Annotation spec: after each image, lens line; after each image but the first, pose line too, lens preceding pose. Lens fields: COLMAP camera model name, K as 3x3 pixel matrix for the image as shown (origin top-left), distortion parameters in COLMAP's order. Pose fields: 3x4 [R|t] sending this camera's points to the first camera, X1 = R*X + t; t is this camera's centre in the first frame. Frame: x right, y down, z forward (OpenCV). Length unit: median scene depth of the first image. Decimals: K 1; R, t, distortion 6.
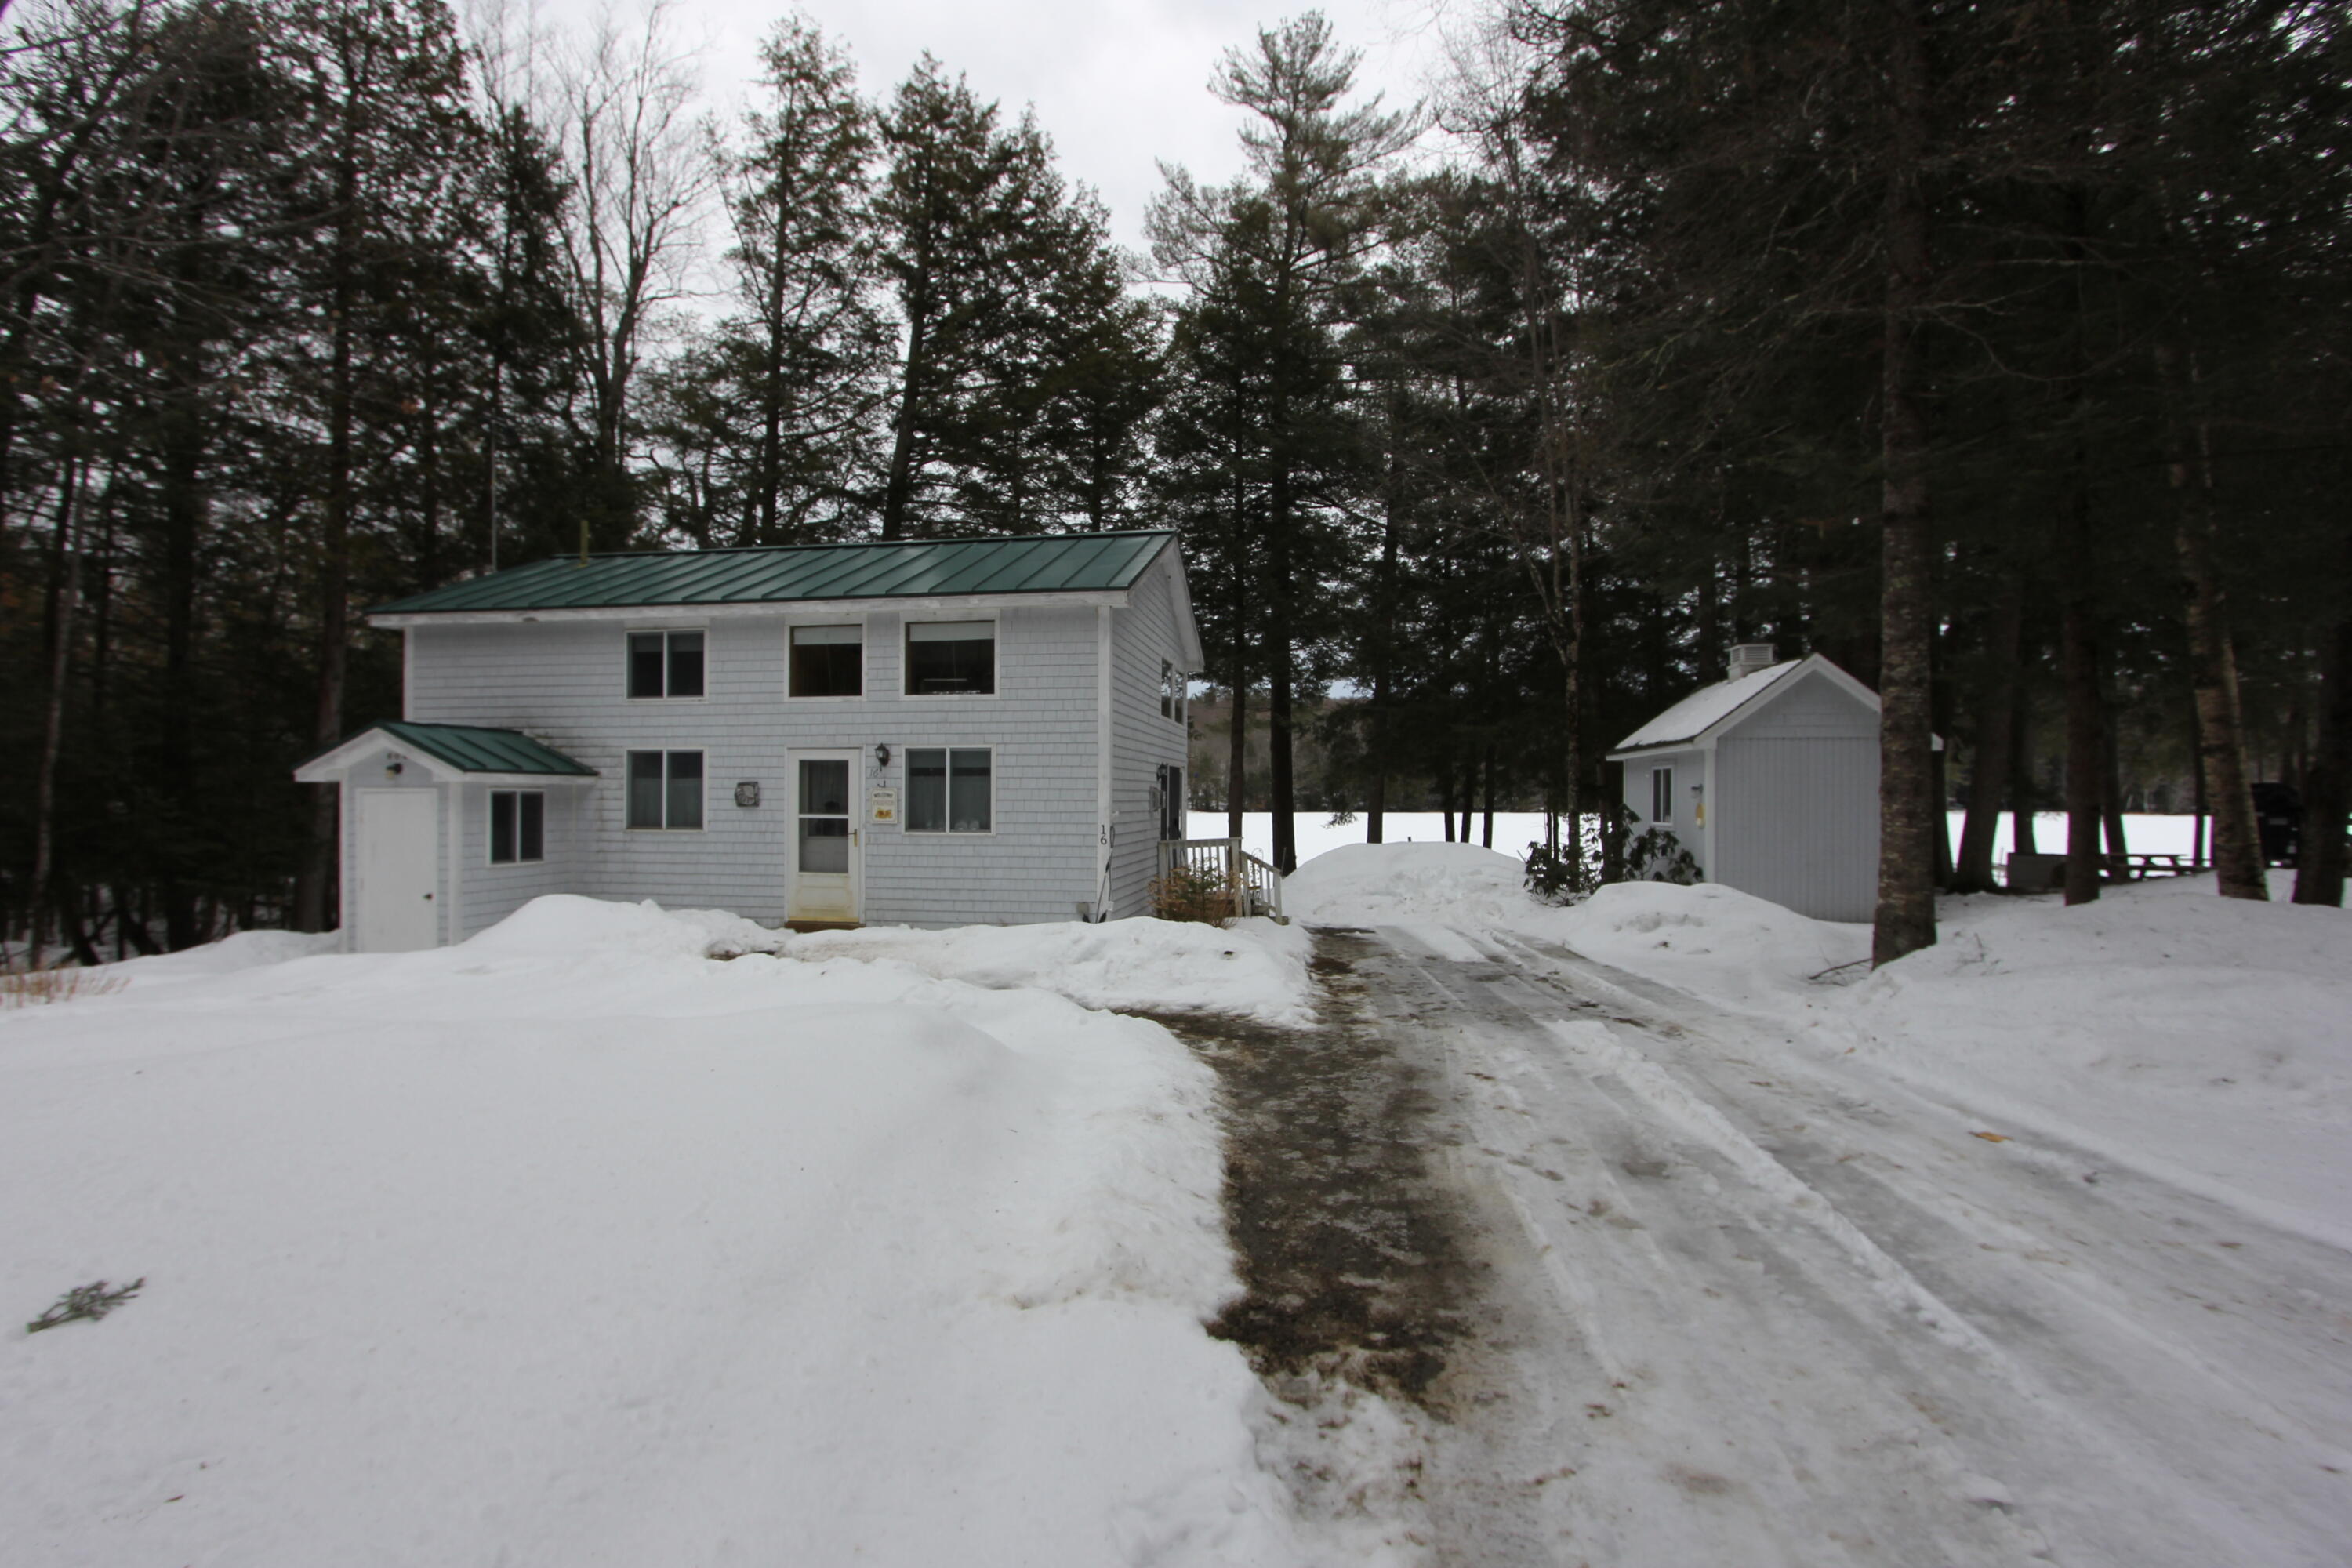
lens RADIAL K [[1097.9, 0, 1163.2], [0, 1097.9, 804.9], [0, 0, 1]] dist [-0.026201, 0.004399]
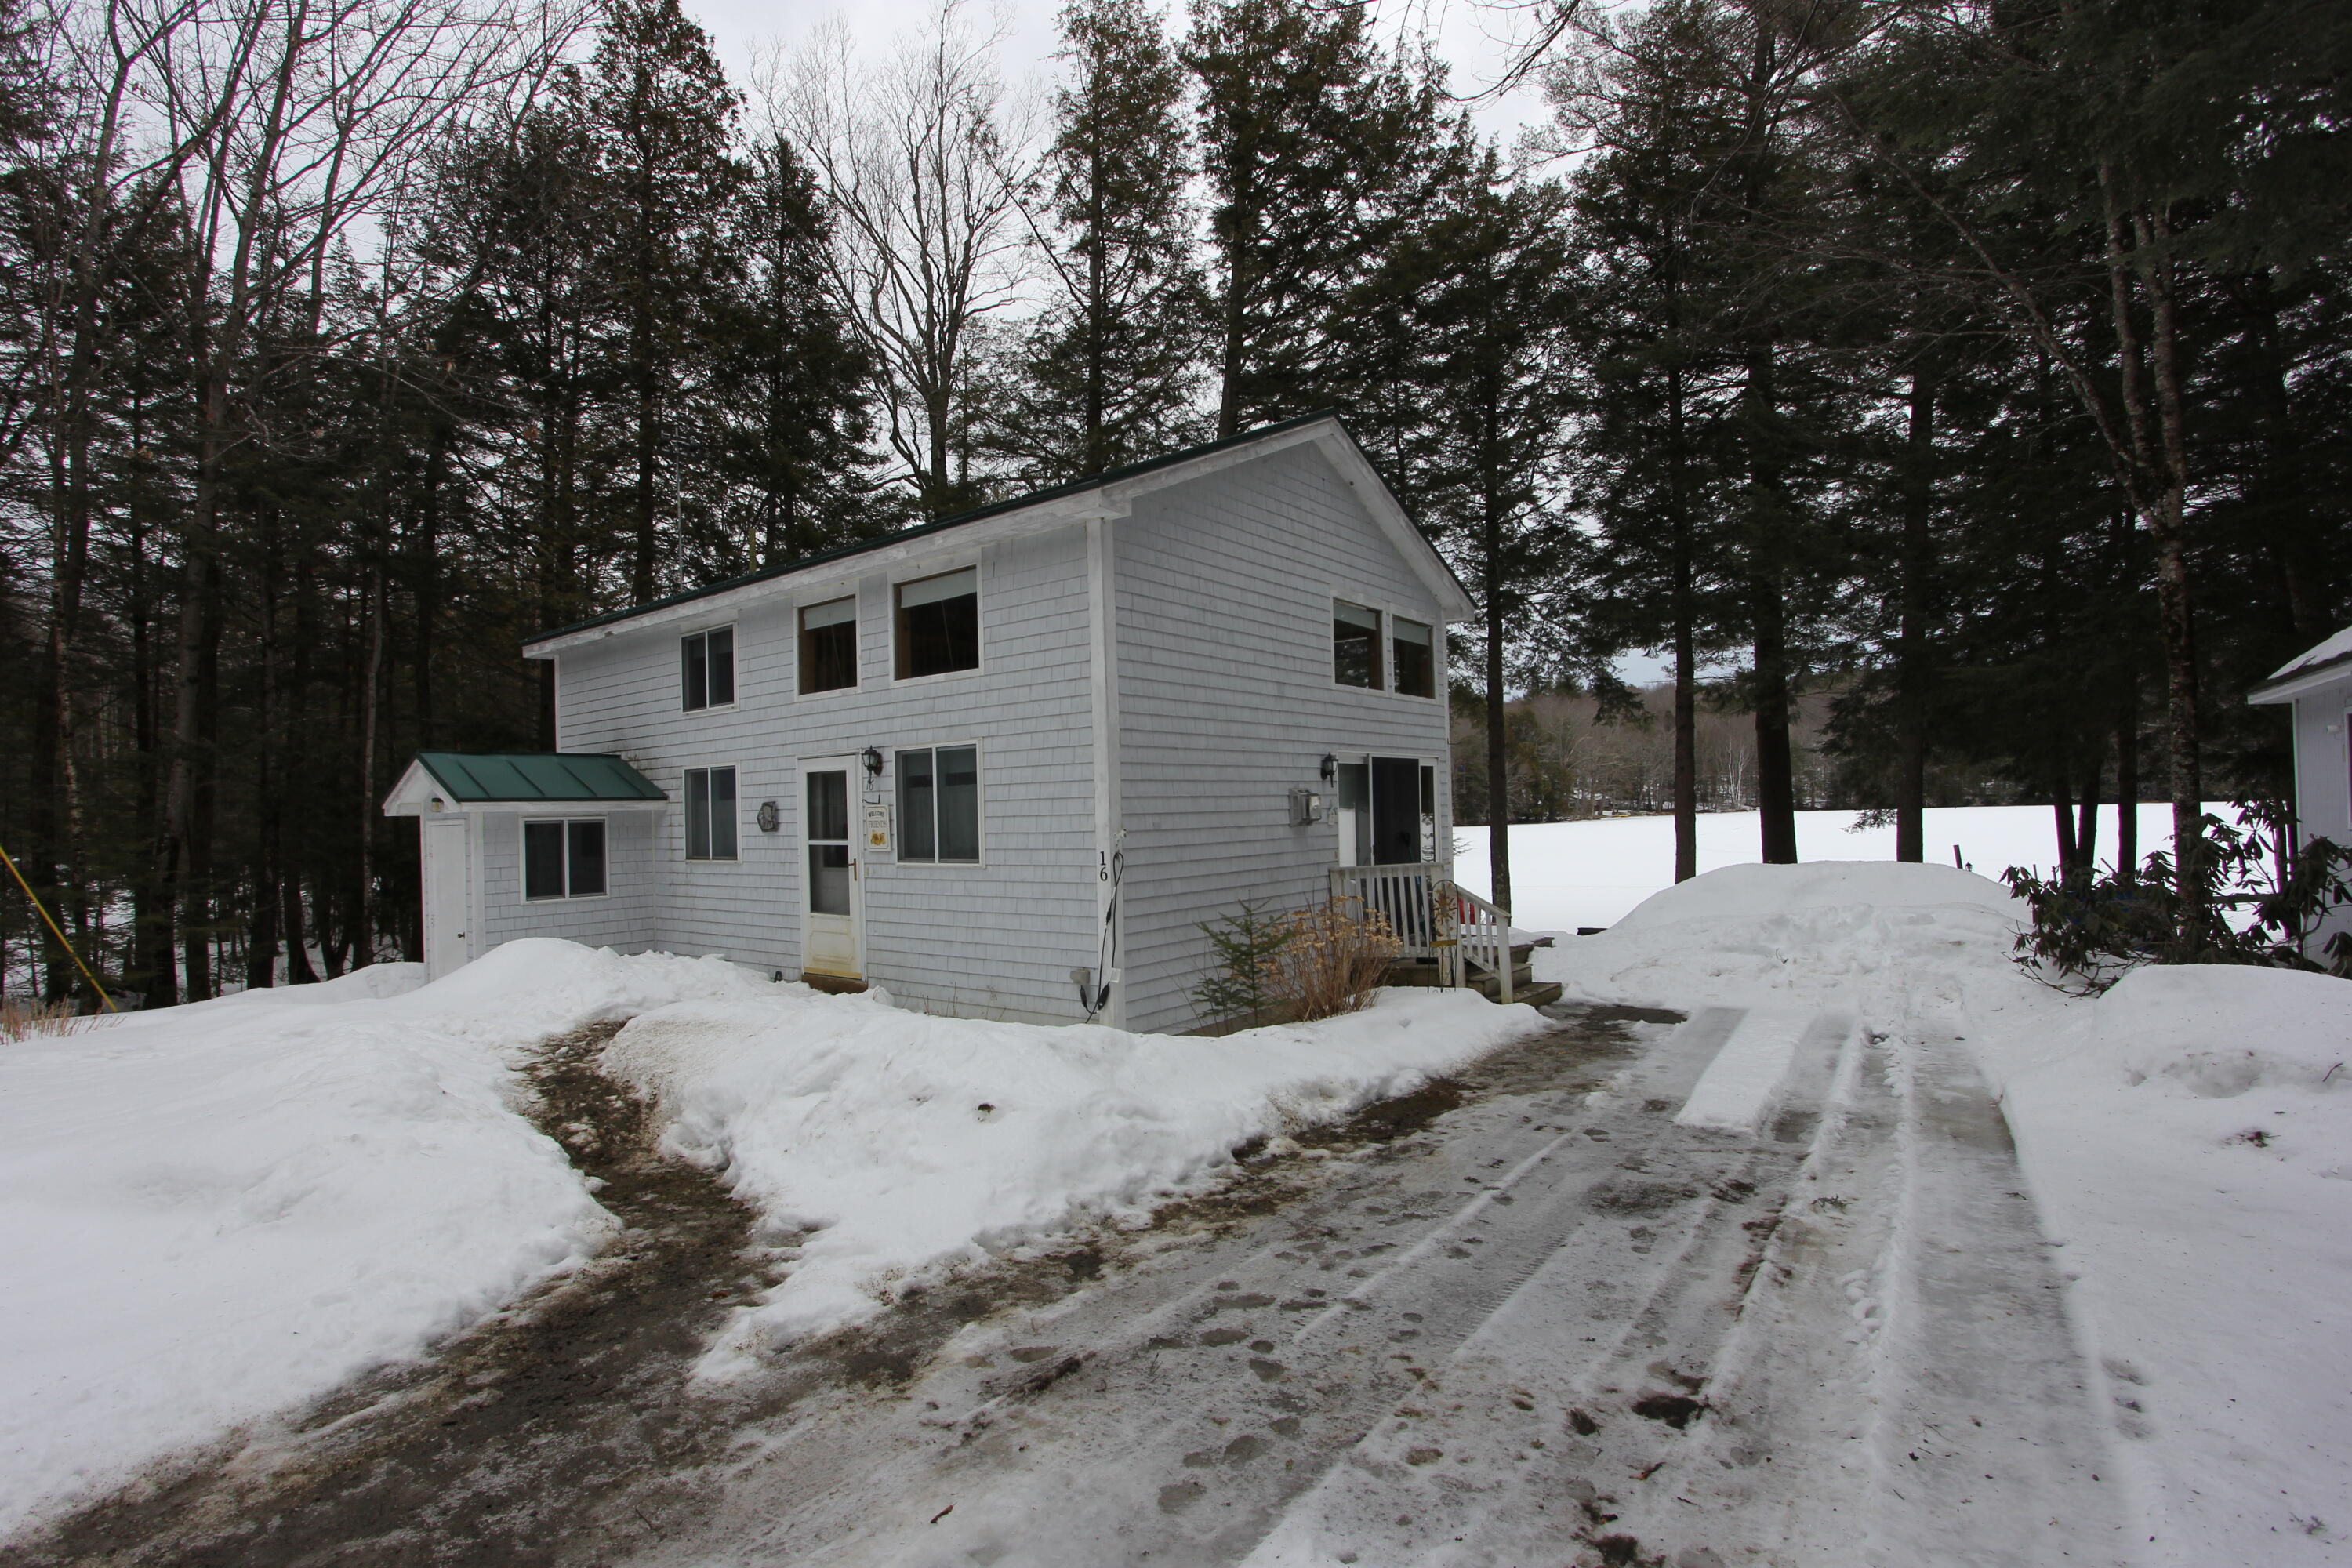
lens RADIAL K [[1097.9, 0, 1146.3], [0, 1097.9, 808.5], [0, 0, 1]] dist [-0.026201, 0.004399]
pose [[0.872070, -0.027628, -0.488601, 0.273034], [0.025990, 0.999611, -0.010137, -0.000071], [0.488691, -0.003859, 0.872449, 0.416417]]
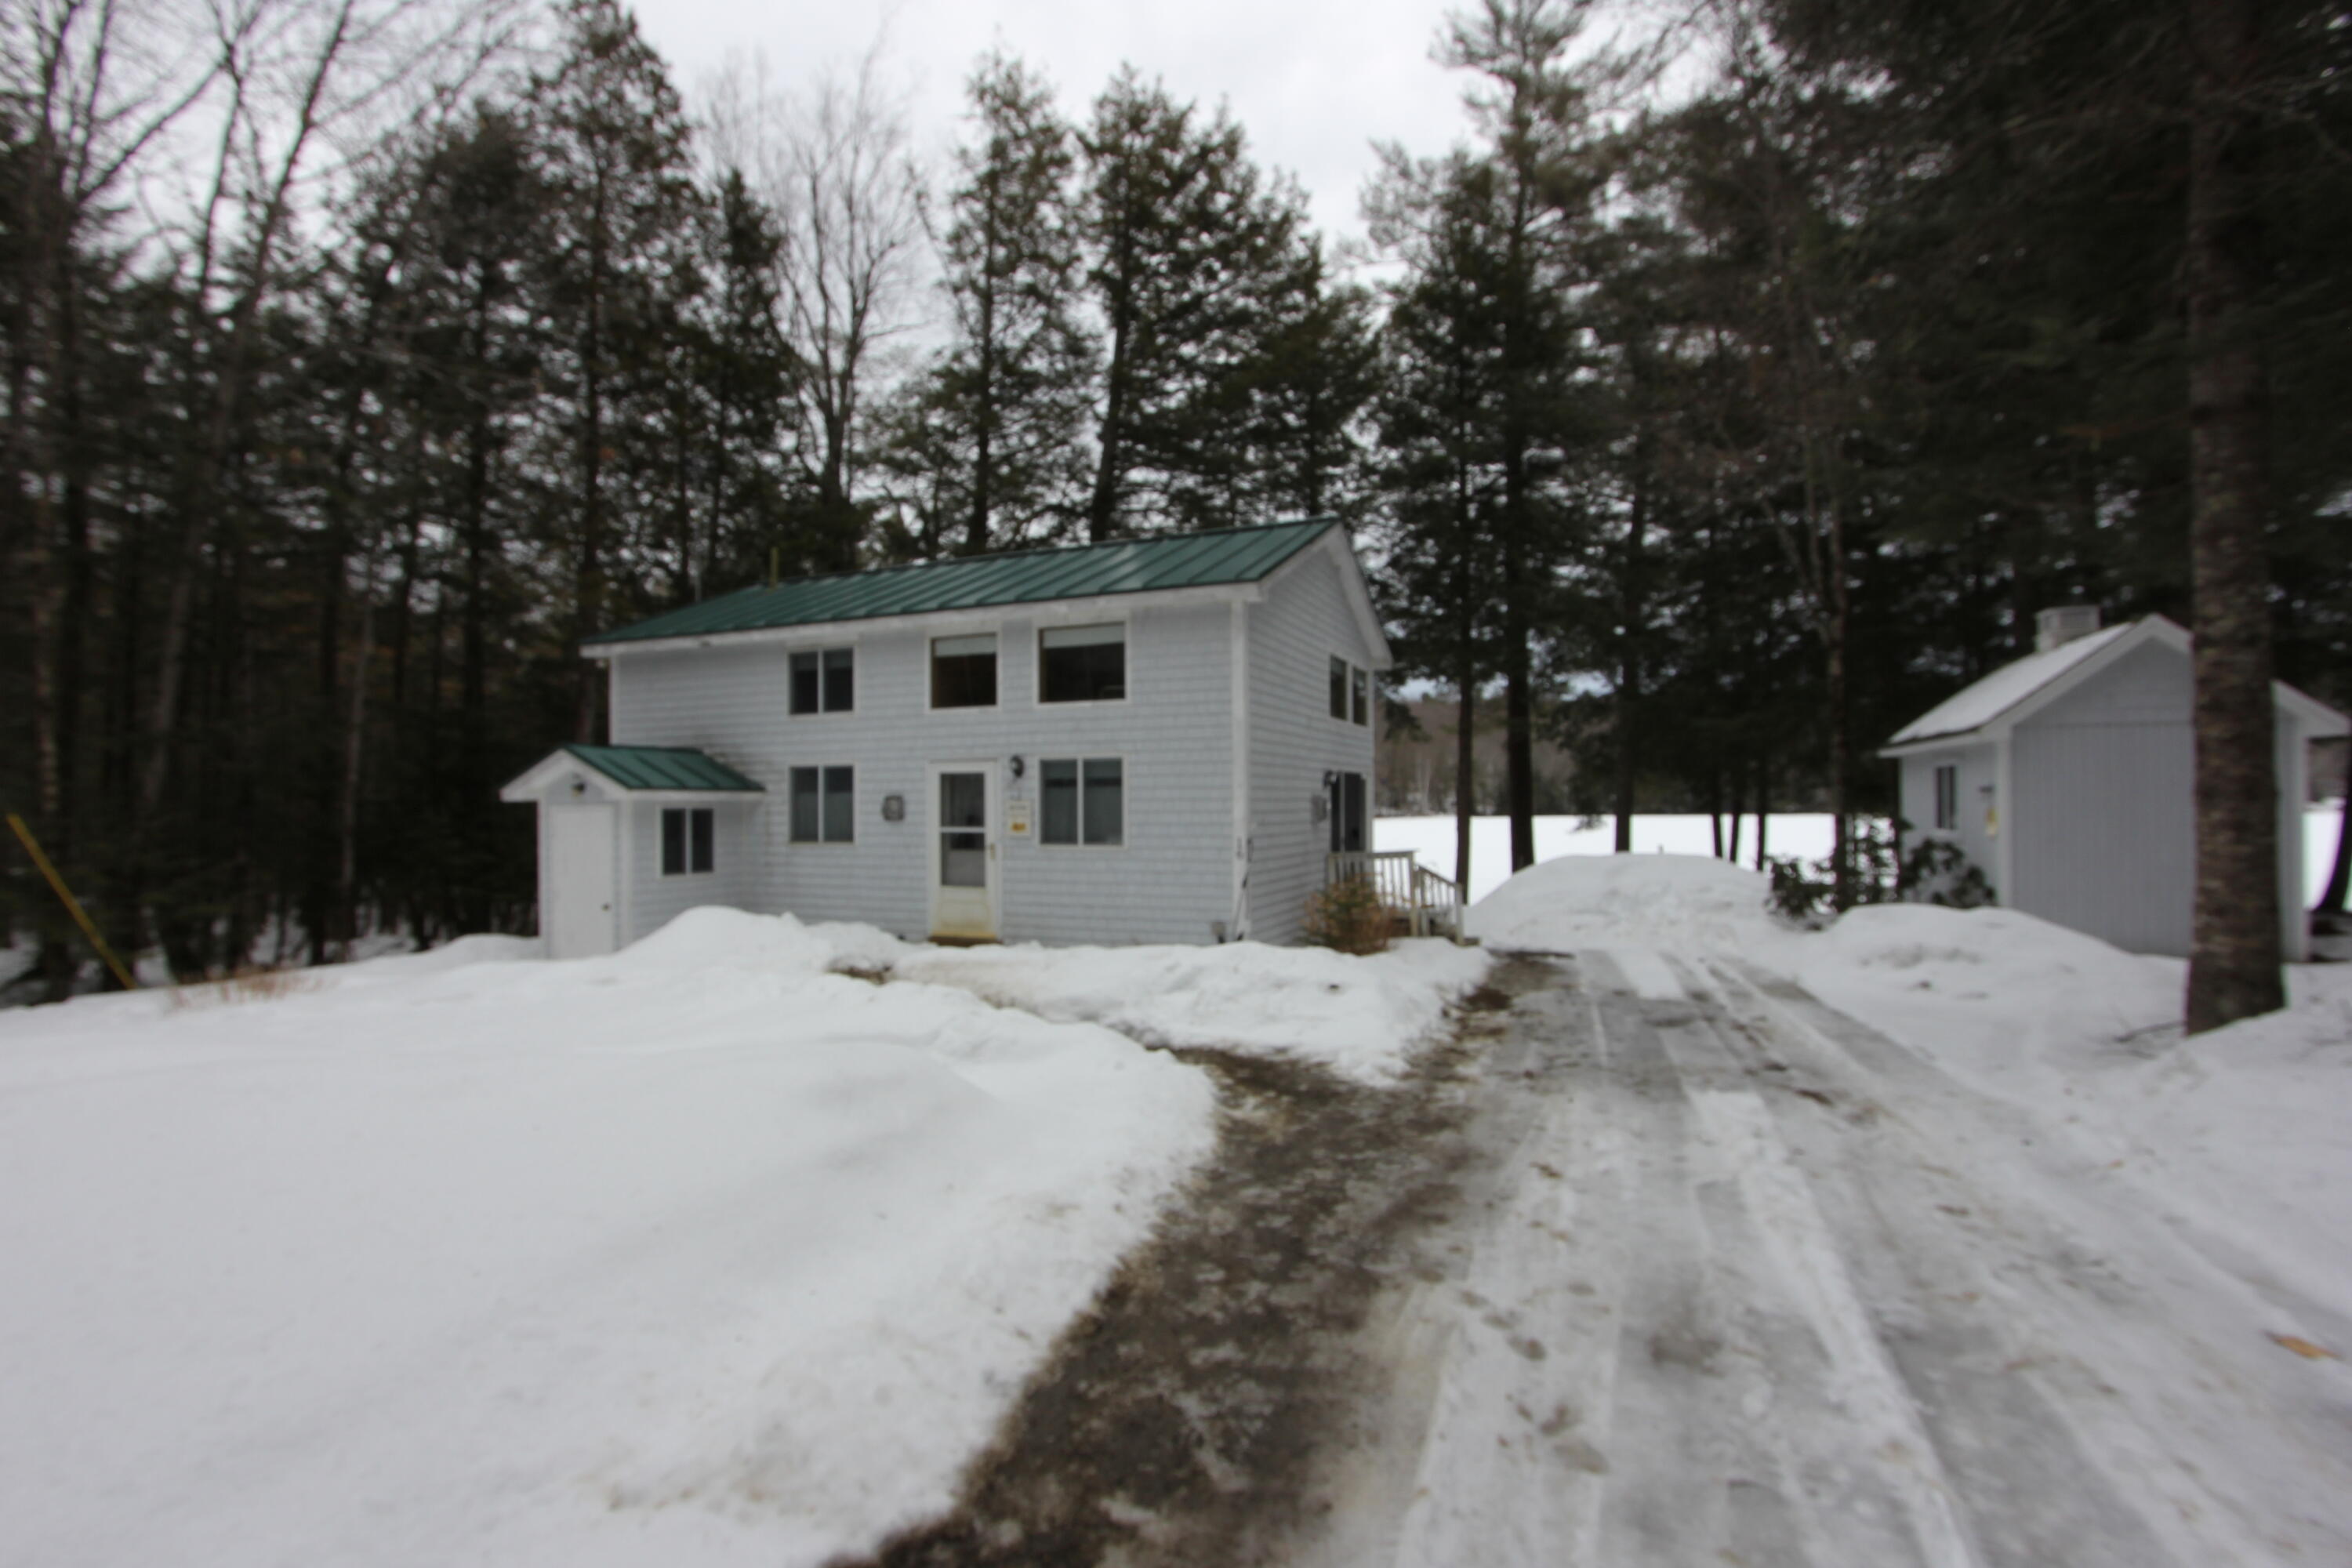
lens RADIAL K [[1097.9, 0, 1156.6], [0, 1097.9, 801.1], [0, 0, 1]] dist [-0.026201, 0.004399]
pose [[0.970249, -0.010932, -0.241861, 0.096793], [0.008824, 0.999913, -0.009797, -0.003995], [0.241948, 0.007371, 0.970261, 0.082658]]
